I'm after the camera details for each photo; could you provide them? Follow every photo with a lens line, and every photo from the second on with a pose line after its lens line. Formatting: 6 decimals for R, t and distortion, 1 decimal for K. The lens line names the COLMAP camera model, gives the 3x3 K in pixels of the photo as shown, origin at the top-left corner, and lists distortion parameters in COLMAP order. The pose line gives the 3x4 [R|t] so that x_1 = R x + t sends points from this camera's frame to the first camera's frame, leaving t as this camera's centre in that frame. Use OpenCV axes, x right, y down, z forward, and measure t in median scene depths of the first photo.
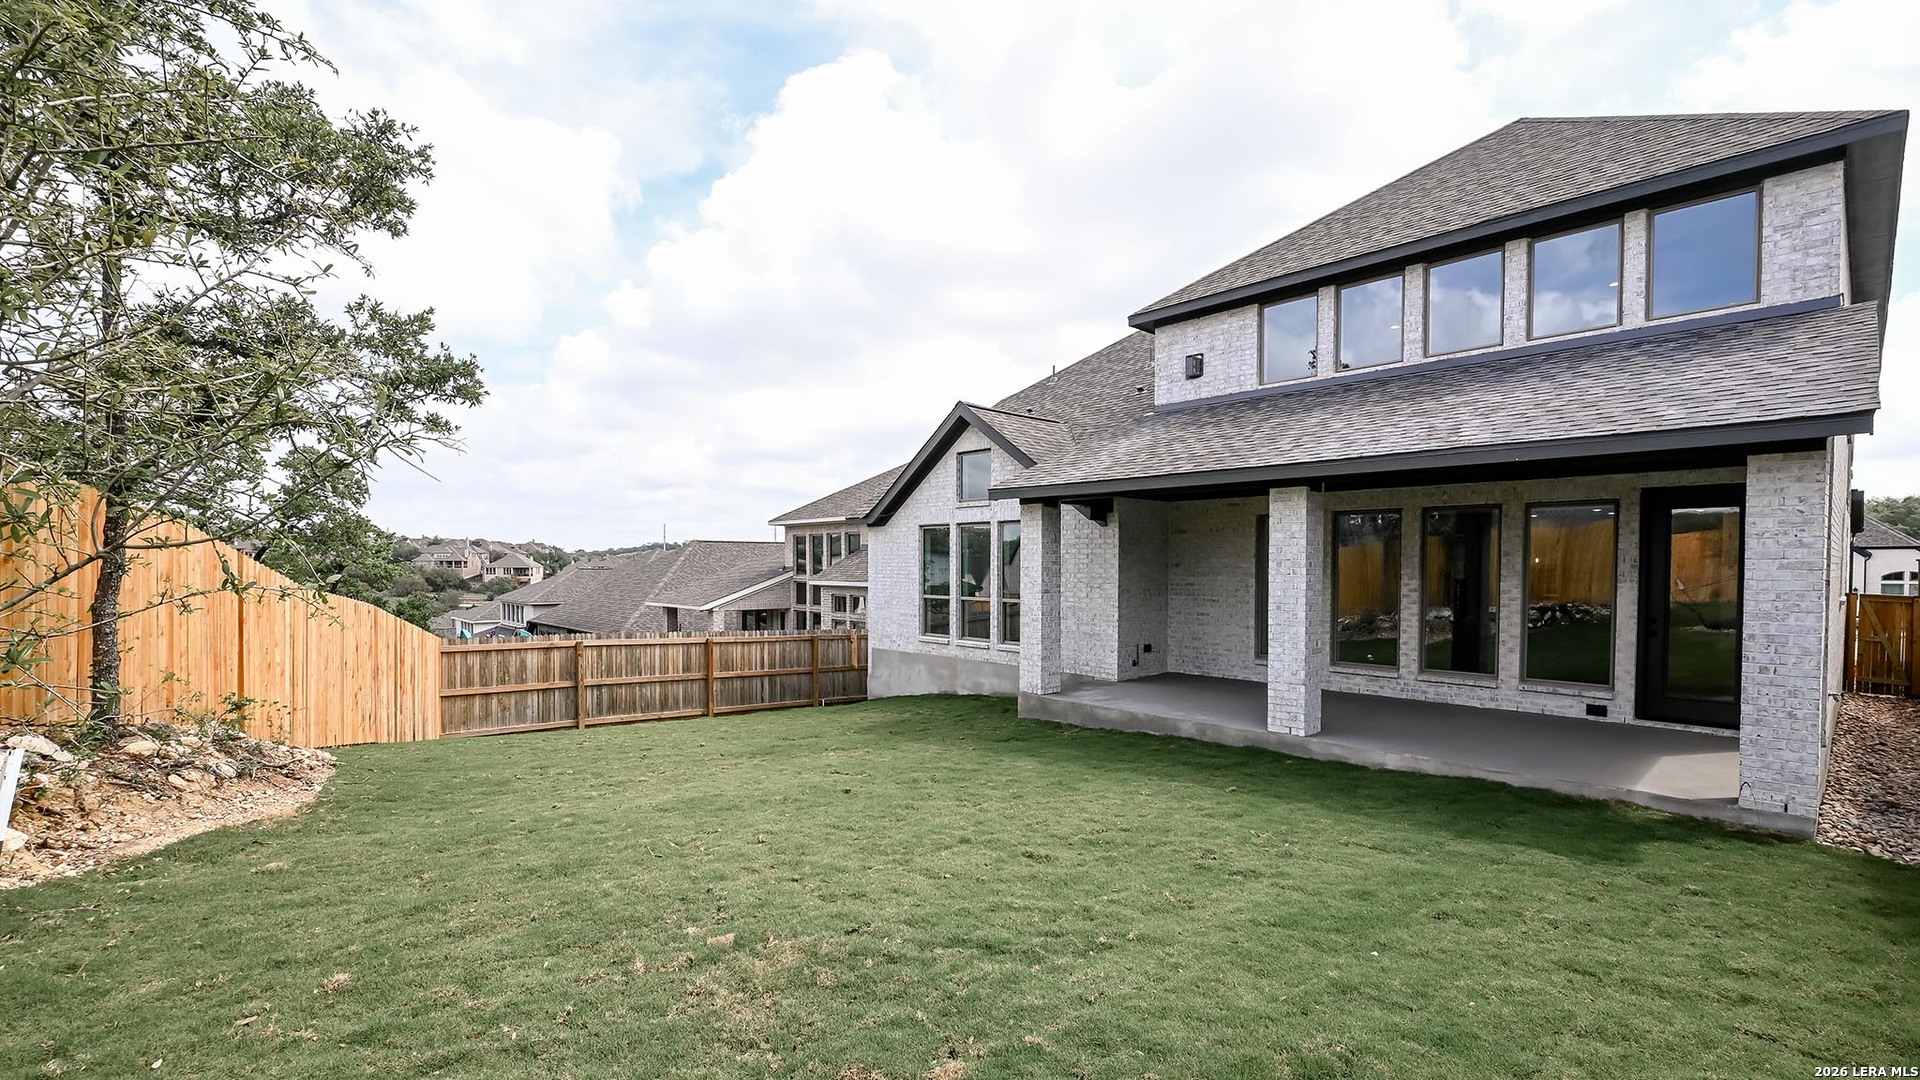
lens RADIAL K [[848.4, 0, 959.8], [0, 848.4, 557.0], [0, 0, 1]] dist [-0.003413, -0.000514]
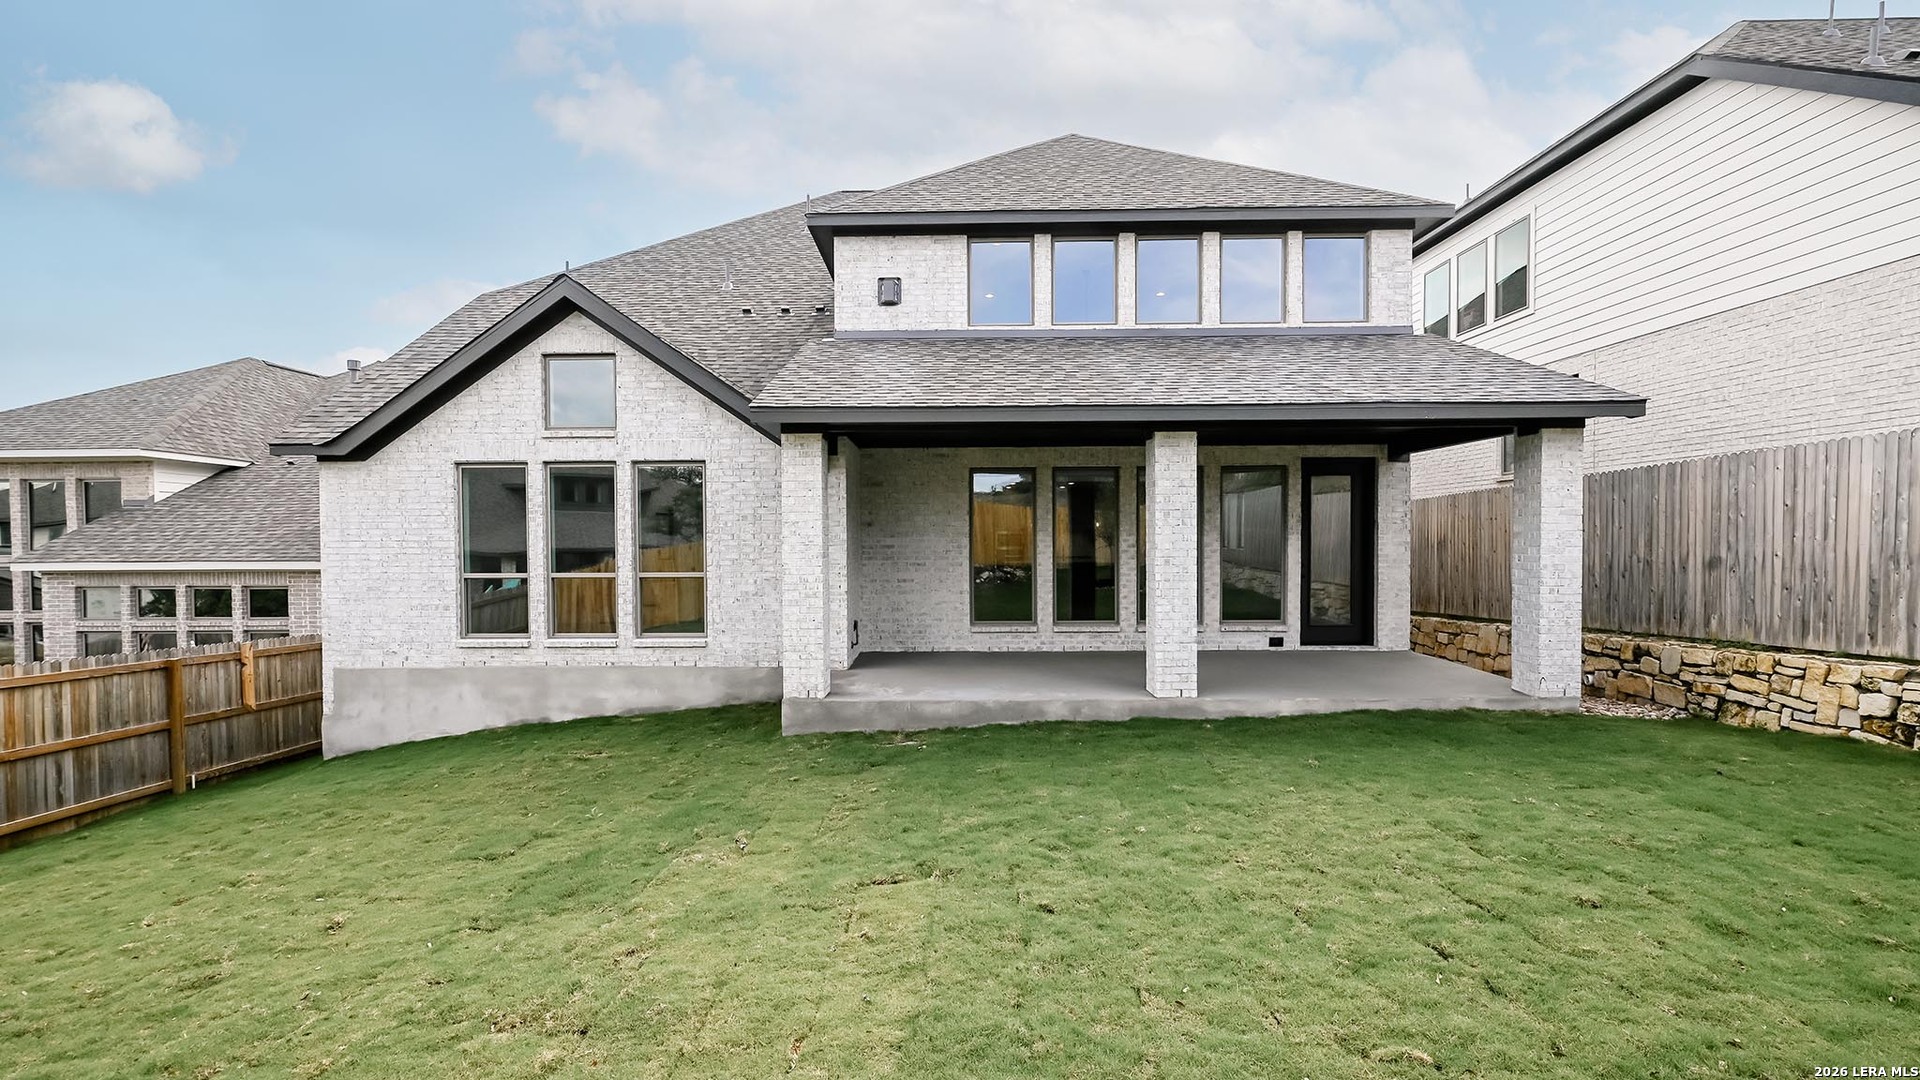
lens RADIAL K [[848.4, 0, 956.2], [0, 848.4, 544.6], [0, 0, 1]] dist [-0.003413, -0.000514]
pose [[0.677765, -0.010063, 0.735210, -0.309812], [0.002474, 0.999932, 0.011406, 0.020566], [-0.735275, -0.005912, 0.677744, 0.372314]]
